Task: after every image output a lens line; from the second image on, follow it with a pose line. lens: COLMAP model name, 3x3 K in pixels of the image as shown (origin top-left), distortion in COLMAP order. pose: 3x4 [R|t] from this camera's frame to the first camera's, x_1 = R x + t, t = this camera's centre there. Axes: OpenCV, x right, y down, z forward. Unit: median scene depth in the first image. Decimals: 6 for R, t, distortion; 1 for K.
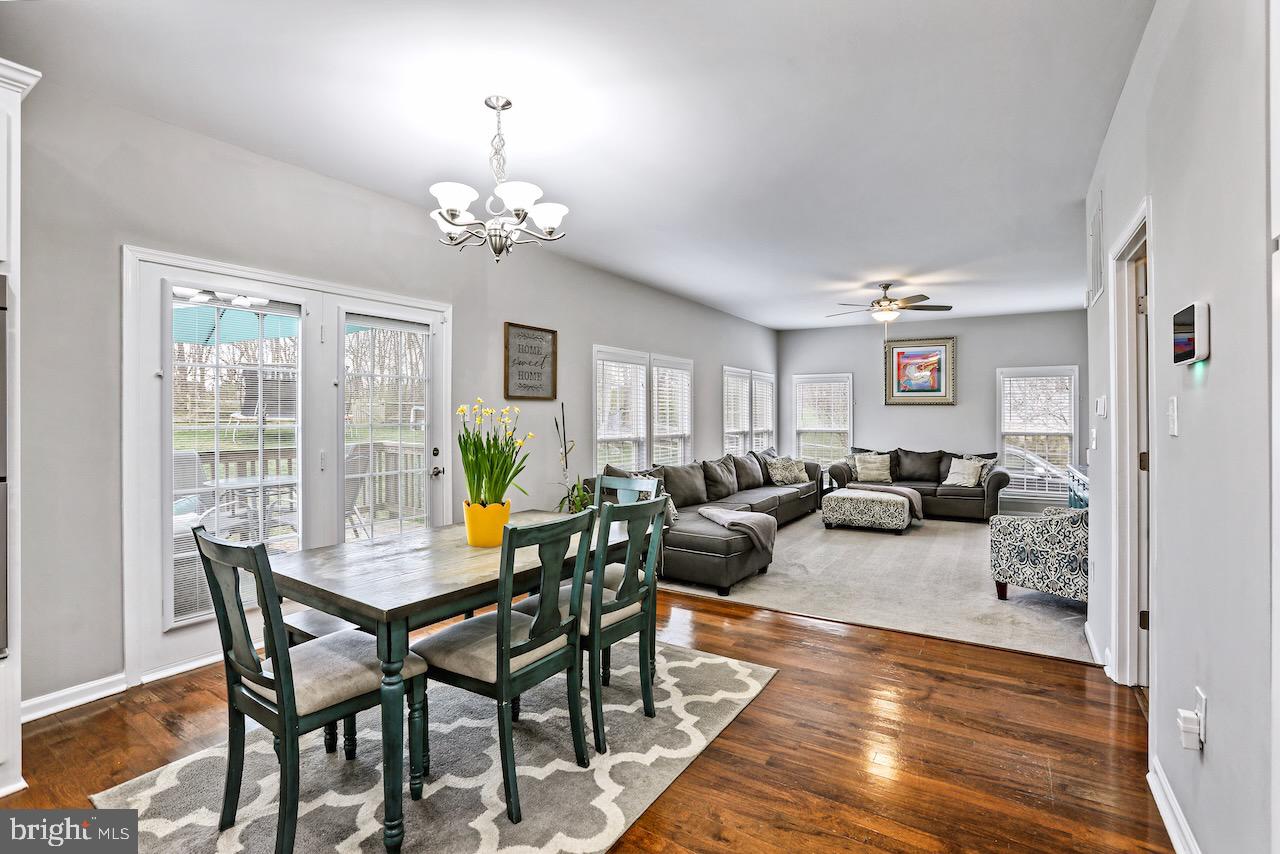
lens RADIAL K [[590.8, 0, 642.8], [0, 590.8, 429.3], [0, 0, 1]] dist [-0.078844, 0.030902]
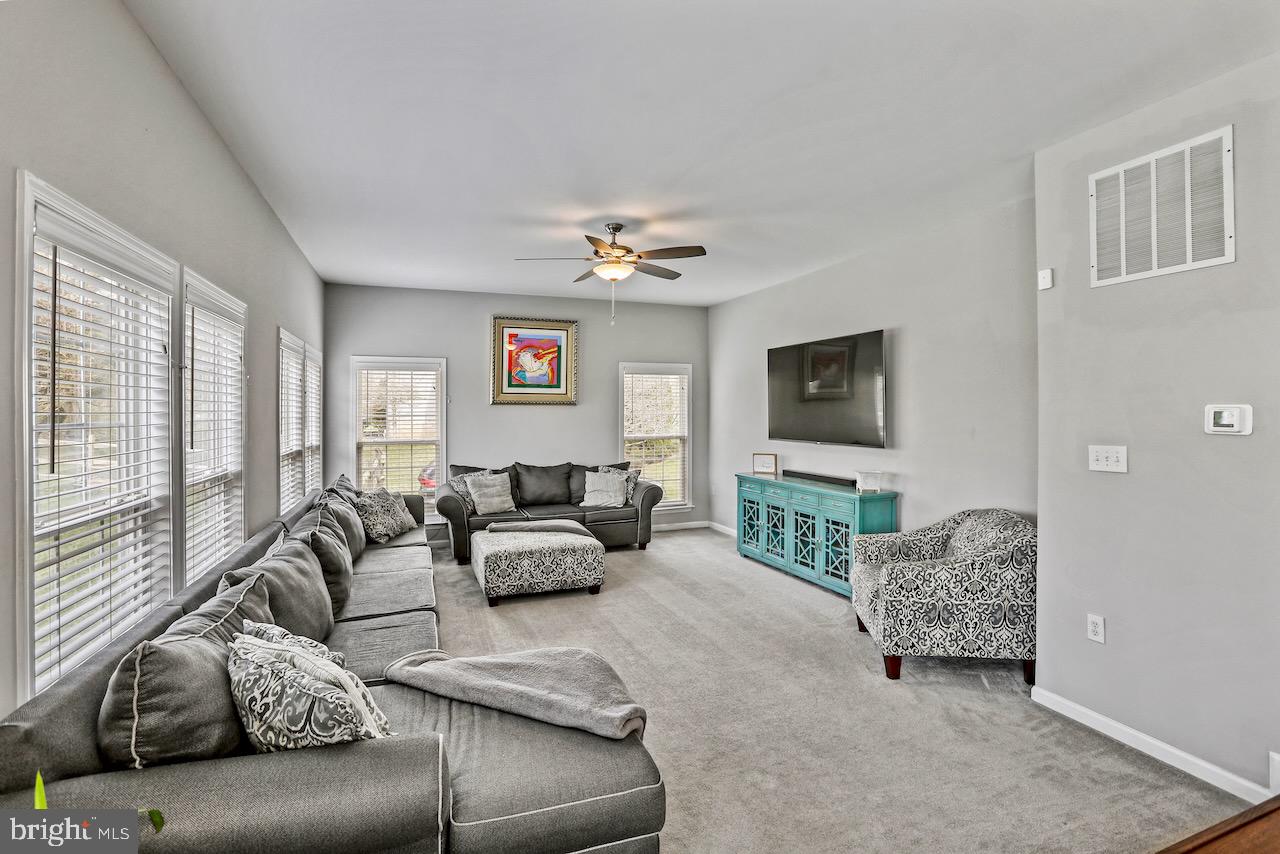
lens RADIAL K [[605.5, 0, 646.3], [0, 605.5, 411.6], [0, 0, 1]] dist [-0.073483, 0.034146]
pose [[0.588105, -0.004354, 0.808773, -0.089437], [0.022893, 0.999674, -0.011266, -0.021749], [-0.808460, 0.025141, 0.588014, 0.440484]]
